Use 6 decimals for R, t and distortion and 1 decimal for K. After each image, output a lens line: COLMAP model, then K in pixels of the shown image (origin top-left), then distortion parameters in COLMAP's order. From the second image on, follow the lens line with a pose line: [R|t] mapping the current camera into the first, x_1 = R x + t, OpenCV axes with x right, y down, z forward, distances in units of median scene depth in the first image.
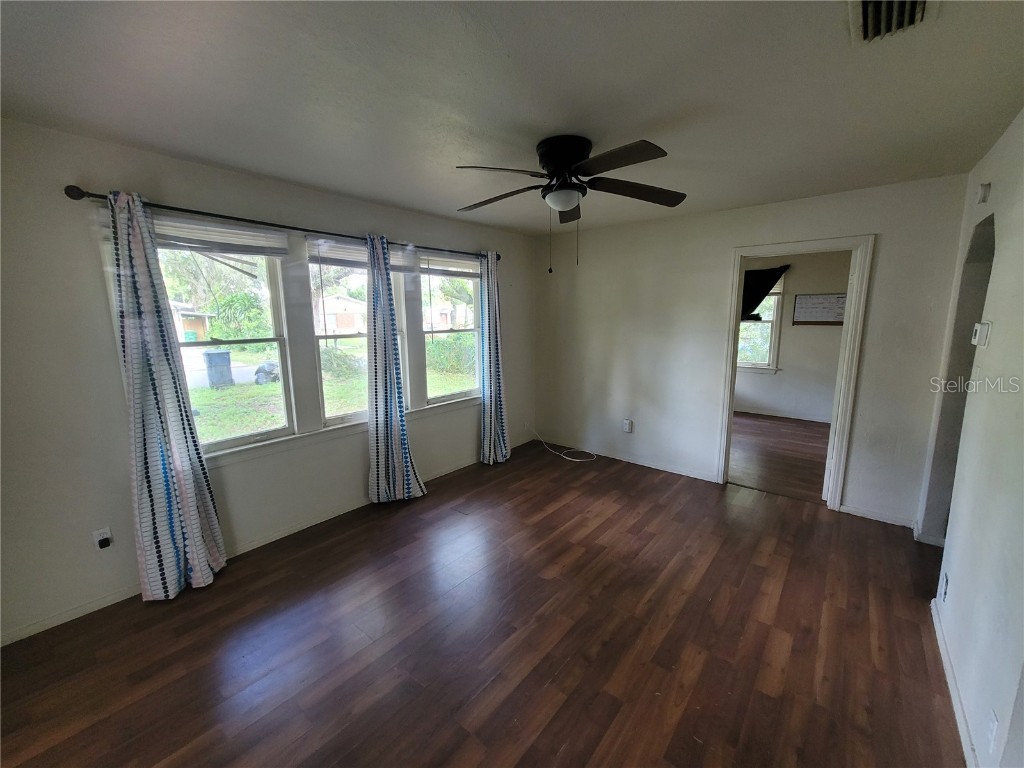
lens RADIAL K [[421.9, 0, 517.9], [0, 421.9, 384.2], [0, 0, 1]] dist [0.000365, 0.000097]
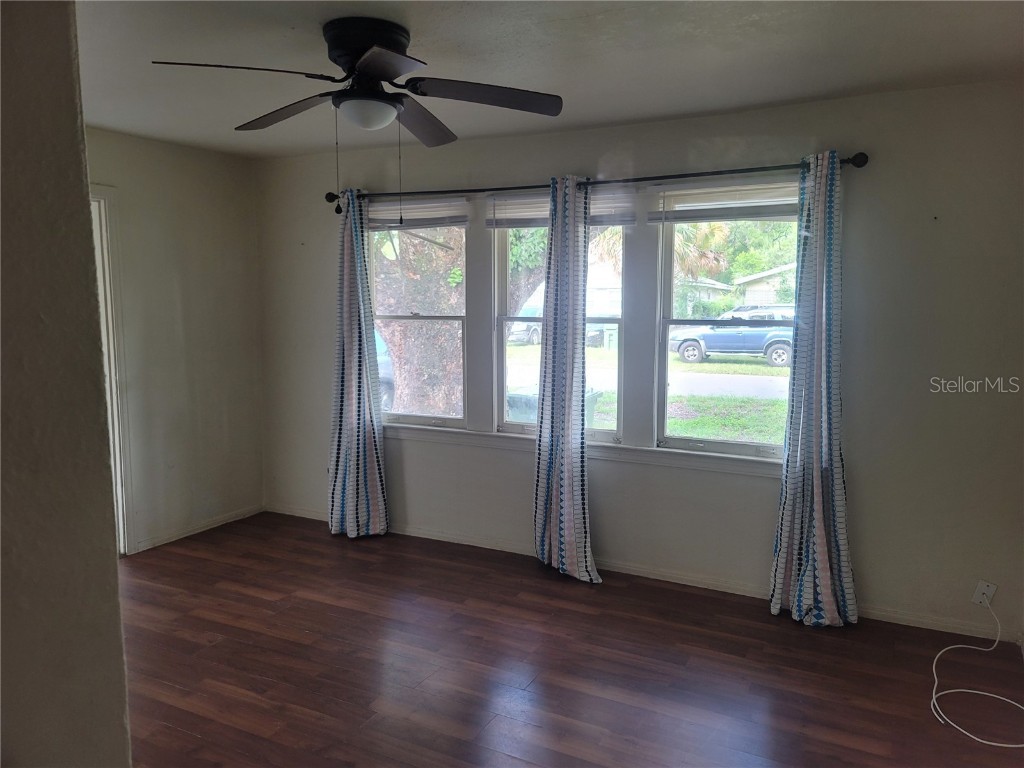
lens RADIAL K [[745.4, 0, 518.5], [0, 745.4, 386.5], [0, 0, 1]] dist [0.047346, -0.002386]
pose [[0.214147, 0.108954, -0.970706, 0.875607], [-0.175057, 0.981952, 0.071597, -0.086168], [0.960987, 0.154596, 0.229355, 0.684714]]
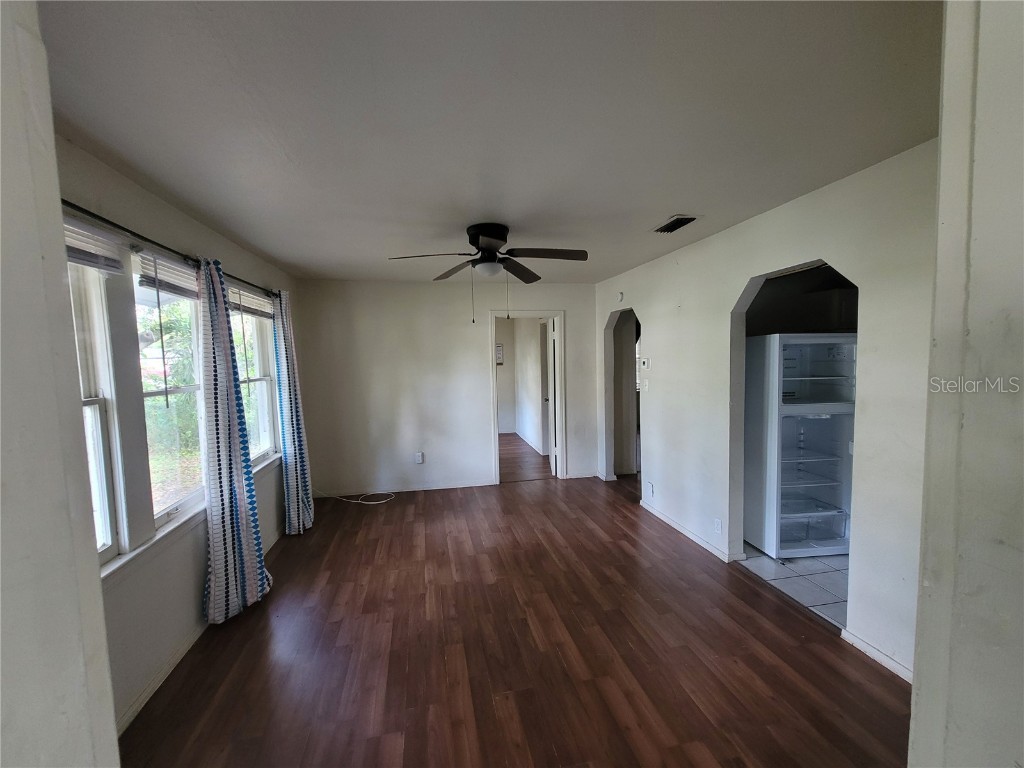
lens RADIAL K [[416.8, 0, 512.0], [0, 416.8, 384.0], [0, 0, 1]] dist [-0.002718, 0.003097]
pose [[0.621033, -0.059350, 0.781534, -0.591727], [0.145642, 0.988501, -0.040666, -0.017619], [-0.770134, 0.139079, 0.622536, 0.137756]]
